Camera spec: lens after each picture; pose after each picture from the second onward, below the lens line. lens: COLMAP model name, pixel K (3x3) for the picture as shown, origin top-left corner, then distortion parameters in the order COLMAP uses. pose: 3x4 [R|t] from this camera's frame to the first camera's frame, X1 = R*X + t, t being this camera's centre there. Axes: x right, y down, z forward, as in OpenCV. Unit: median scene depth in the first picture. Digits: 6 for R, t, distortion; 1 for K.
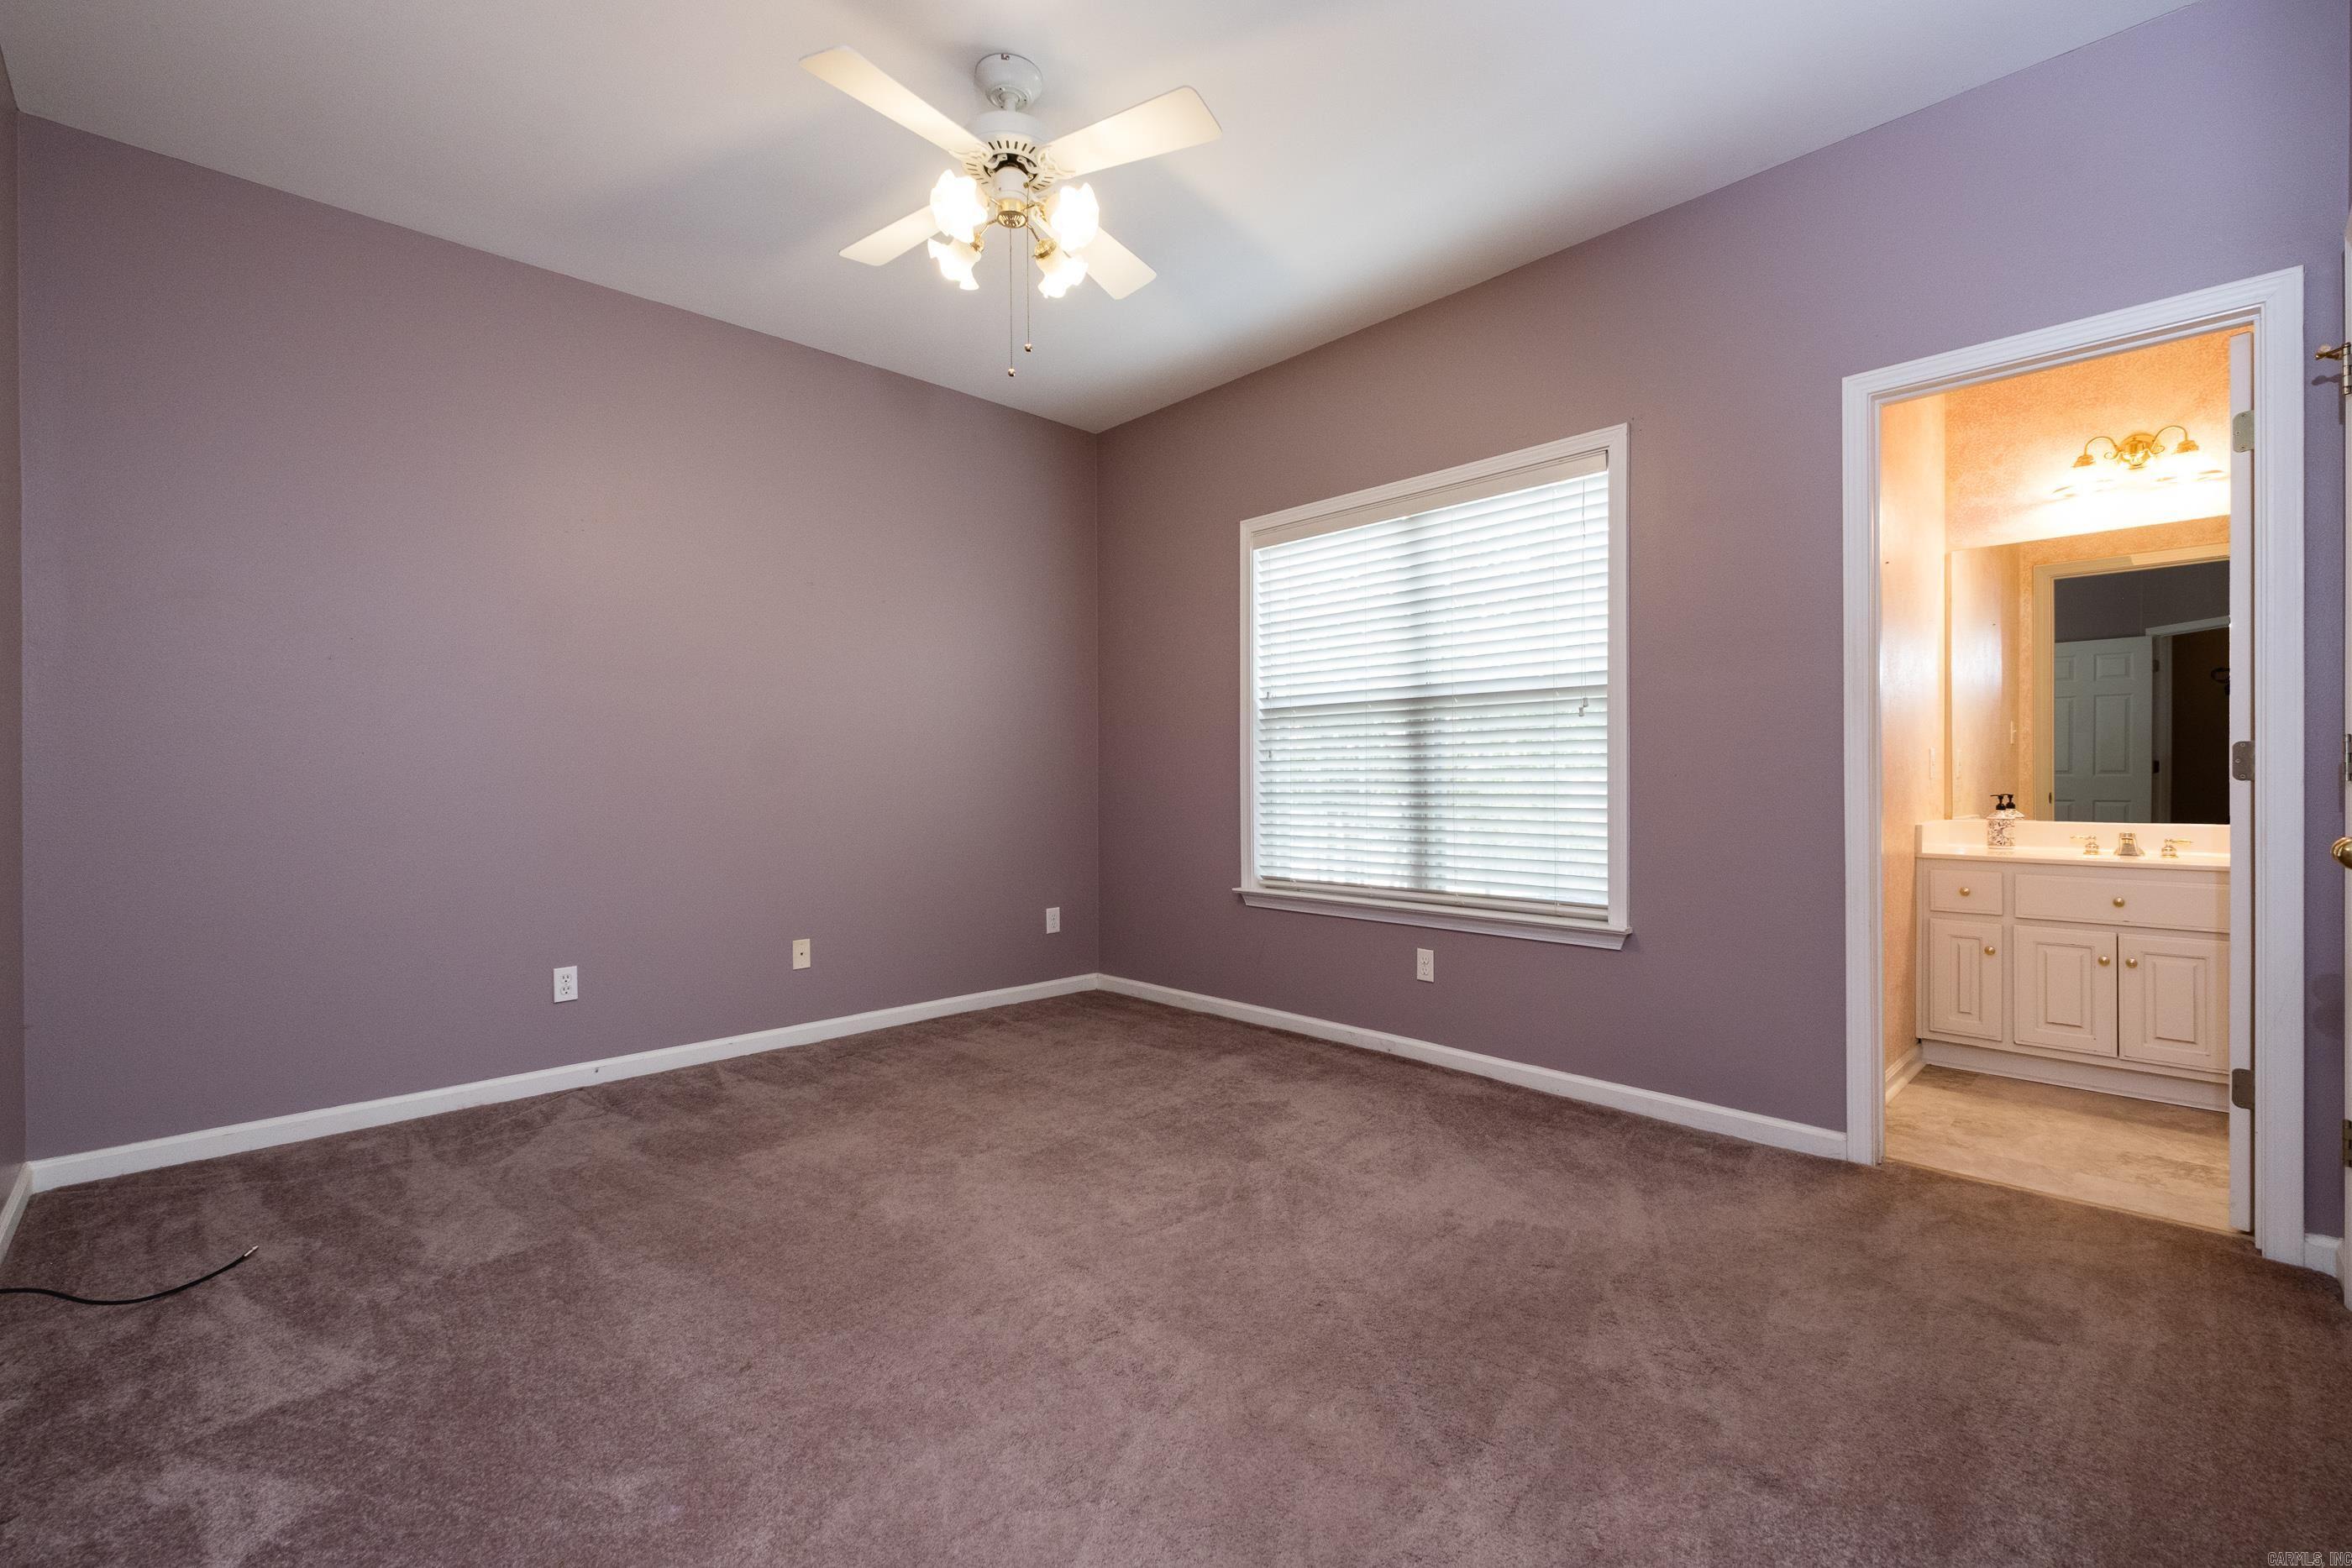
lens RADIAL K [[1035.1, 0, 1183.7], [0, 1035.1, 788.3], [0, 0, 1]] dist [-0.005009, -0.001075]
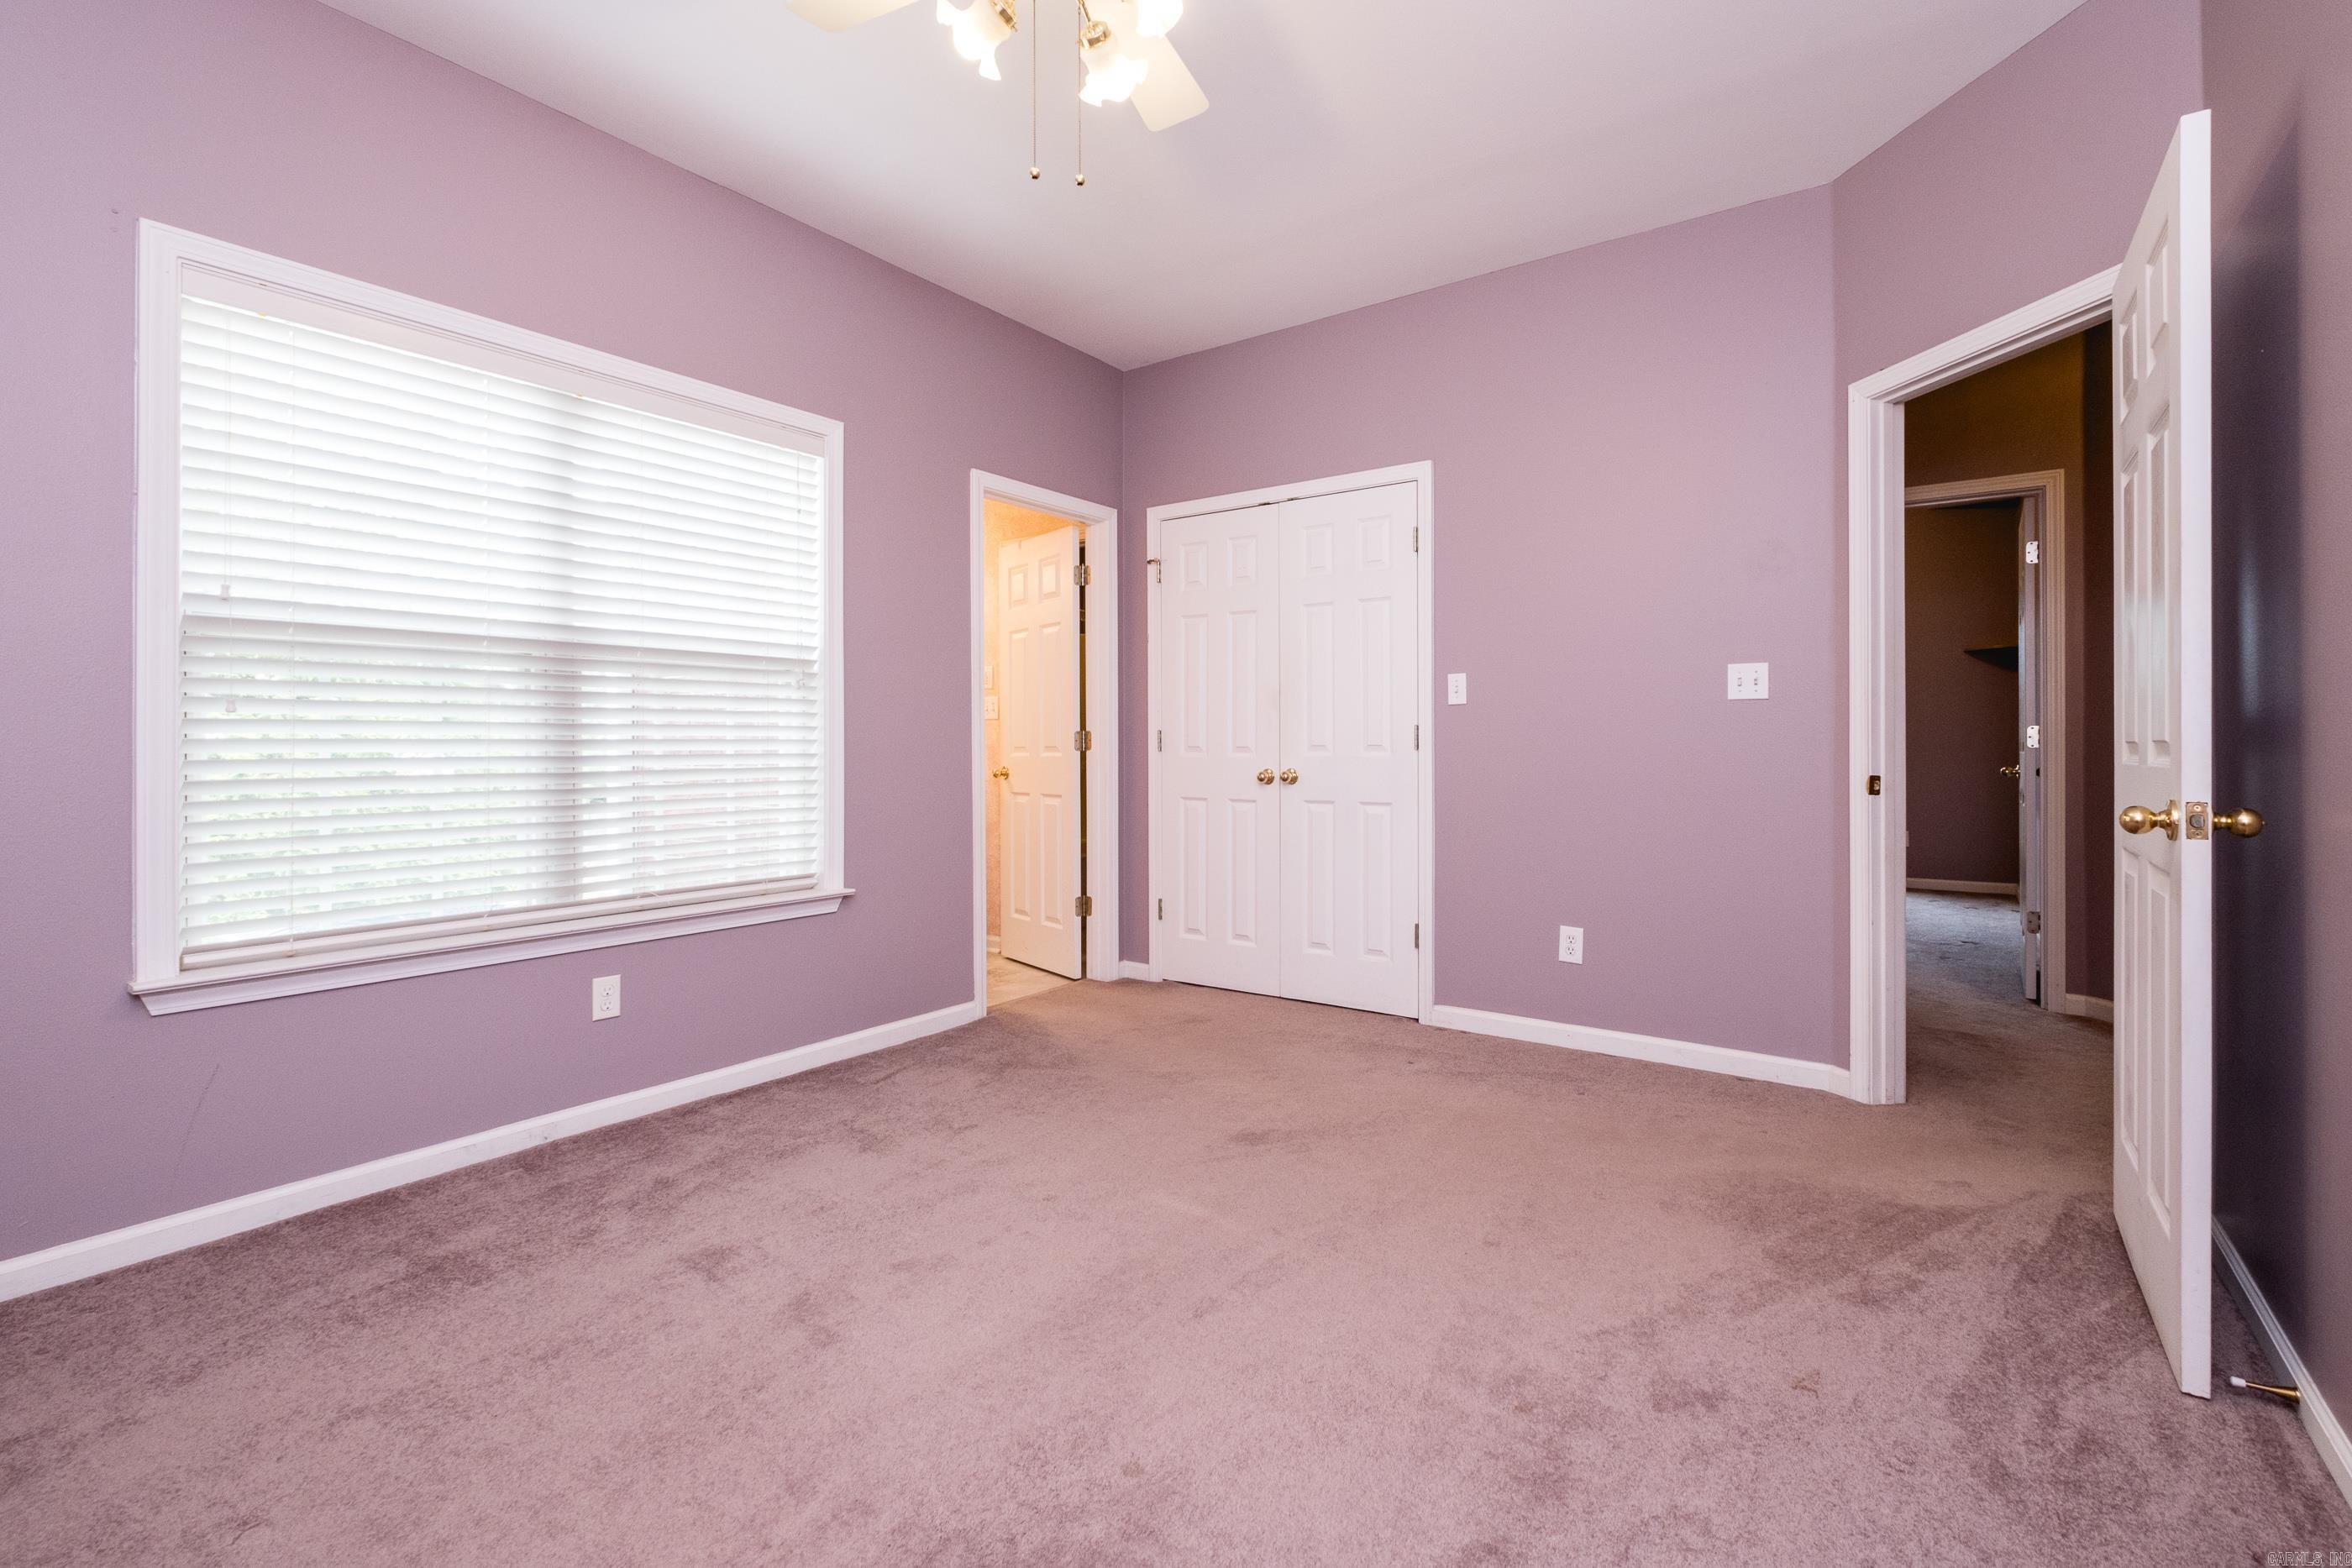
lens RADIAL K [[1035.1, 0, 1188.6], [0, 1035.1, 761.3], [0, 0, 1]] dist [-0.005009, -0.001075]
pose [[-0.190831, 0.001055, 0.981622, -0.591496], [0.022215, 0.999748, 0.003244, 0.004952], [-0.981371, 0.022425, -0.190807, 0.719882]]
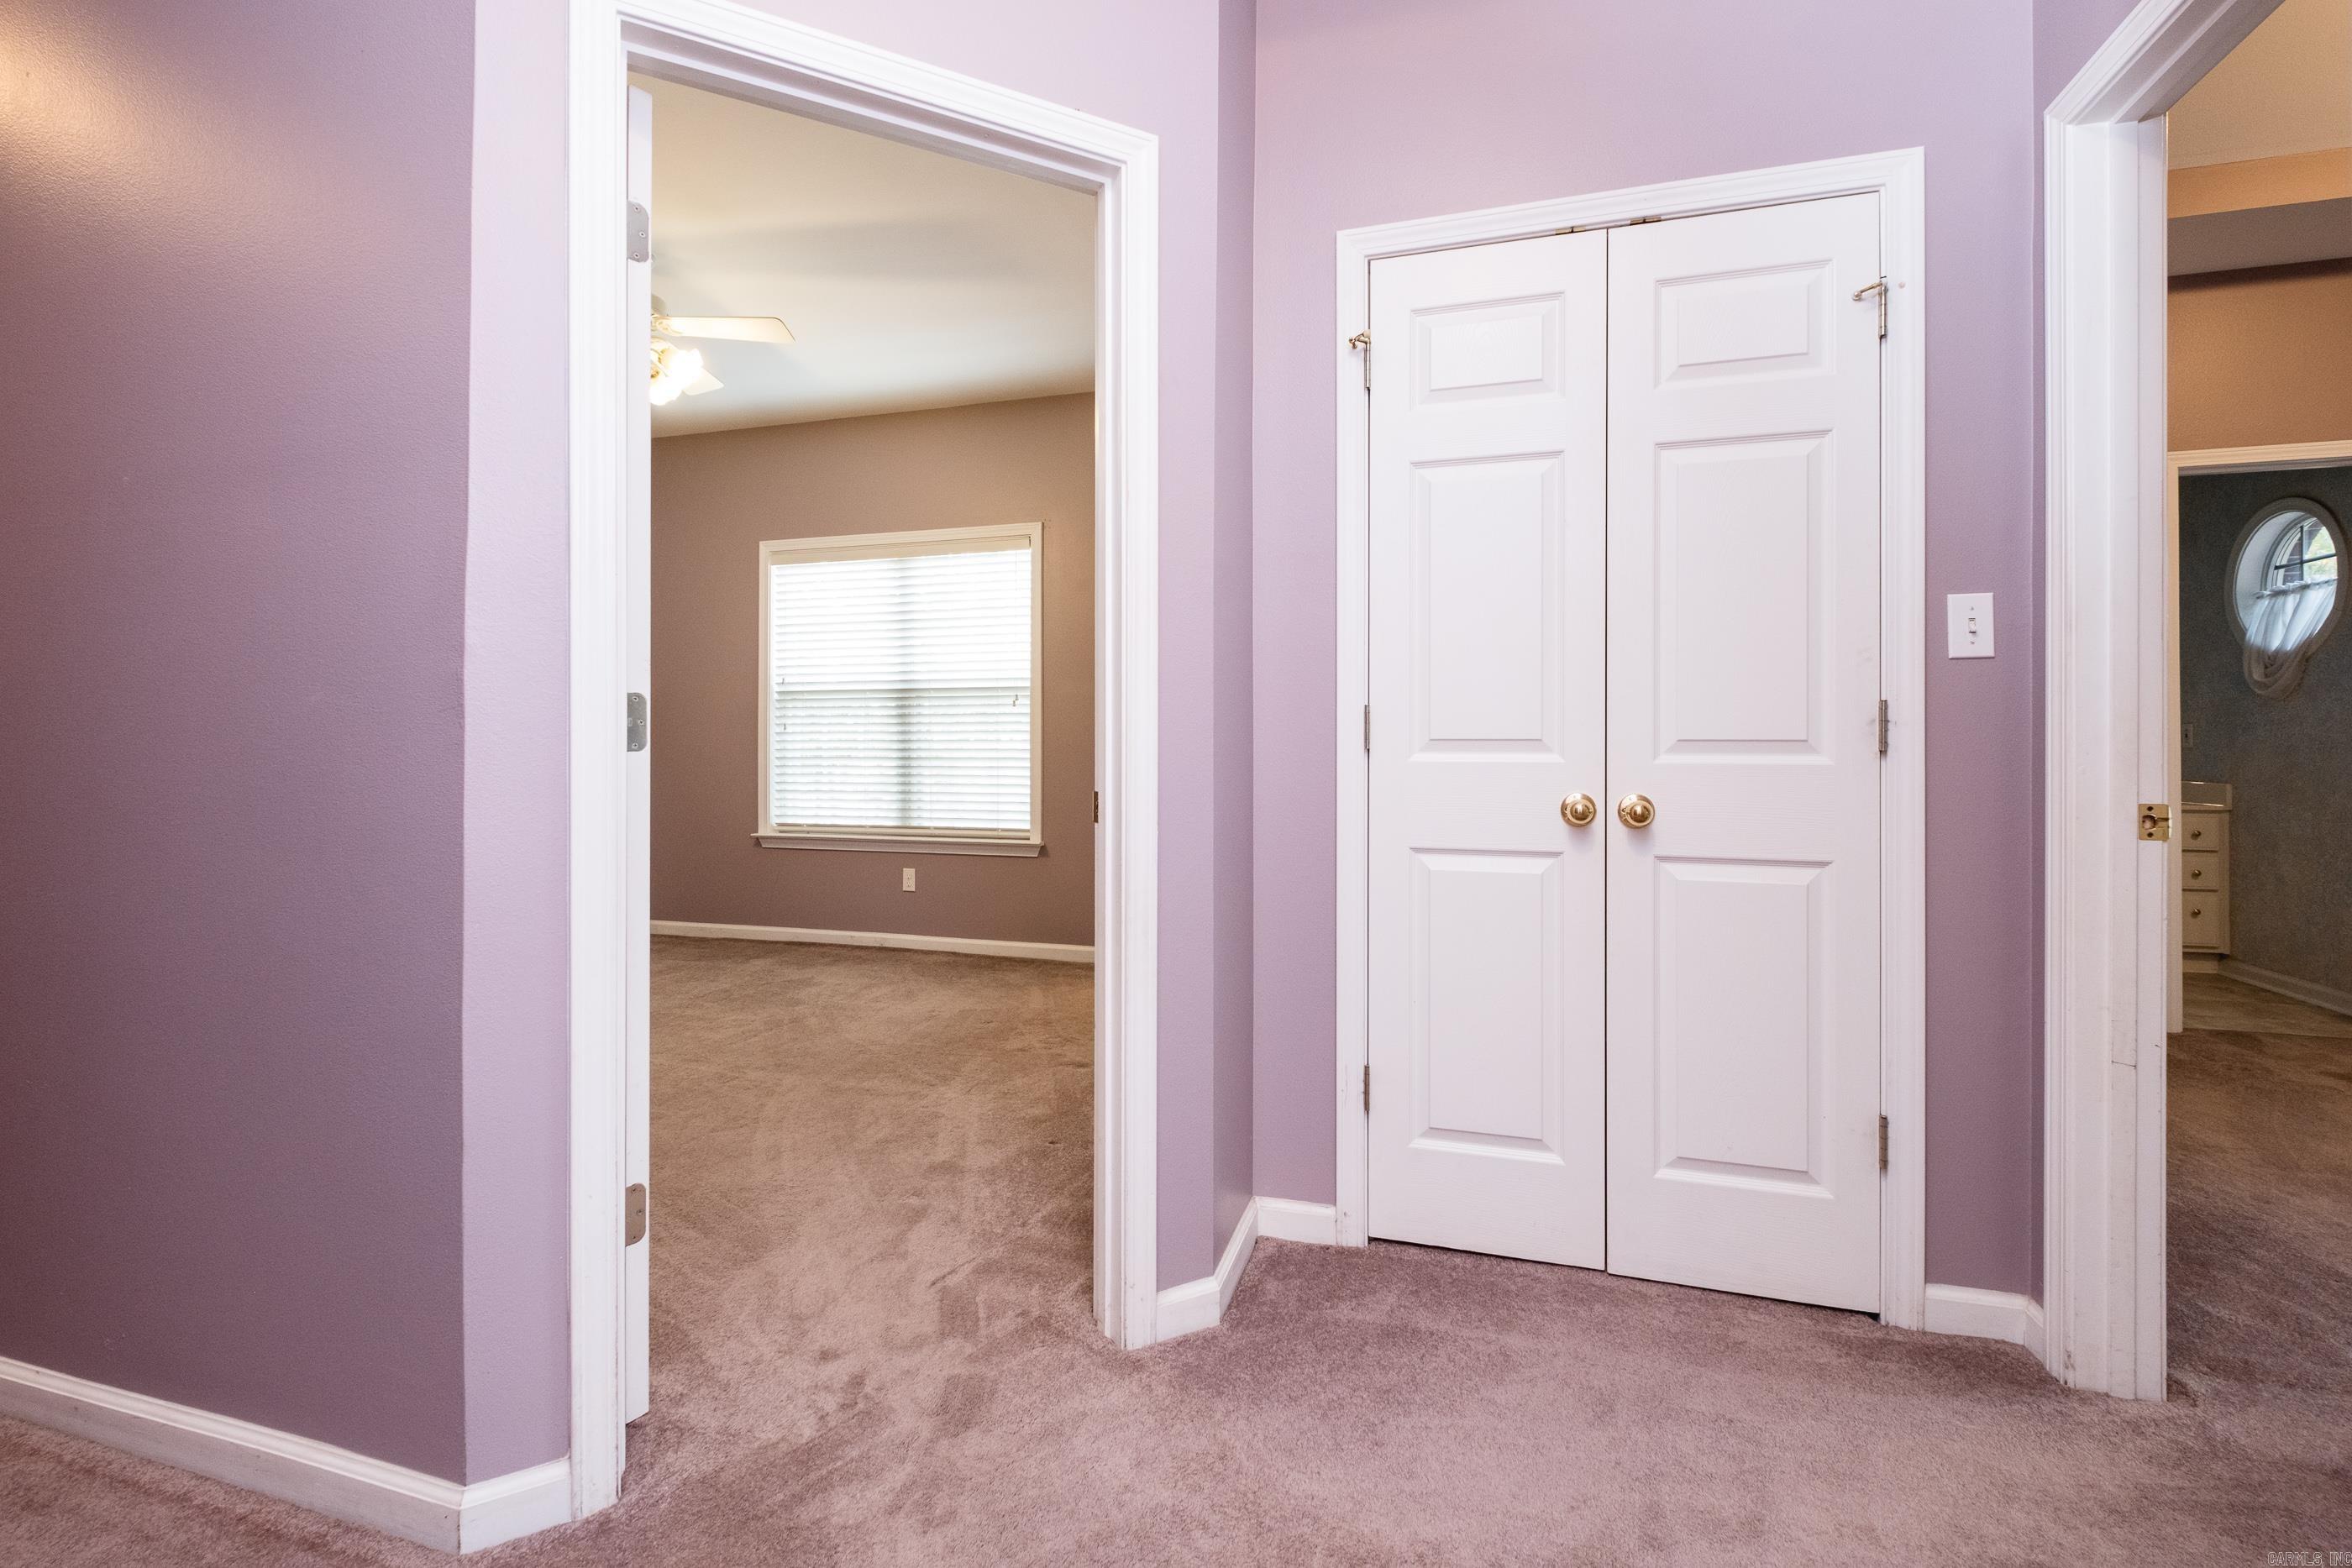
lens RADIAL K [[1035.1, 0, 1192.1], [0, 1035.1, 741.3], [0, 0, 1]] dist [-0.005009, -0.001075]
pose [[0.868168, 0.007906, 0.496207, -0.130036], [0.000200, 0.999867, -0.016280, 0.006400], [-0.496270, 0.014232, 0.868051, -0.408166]]
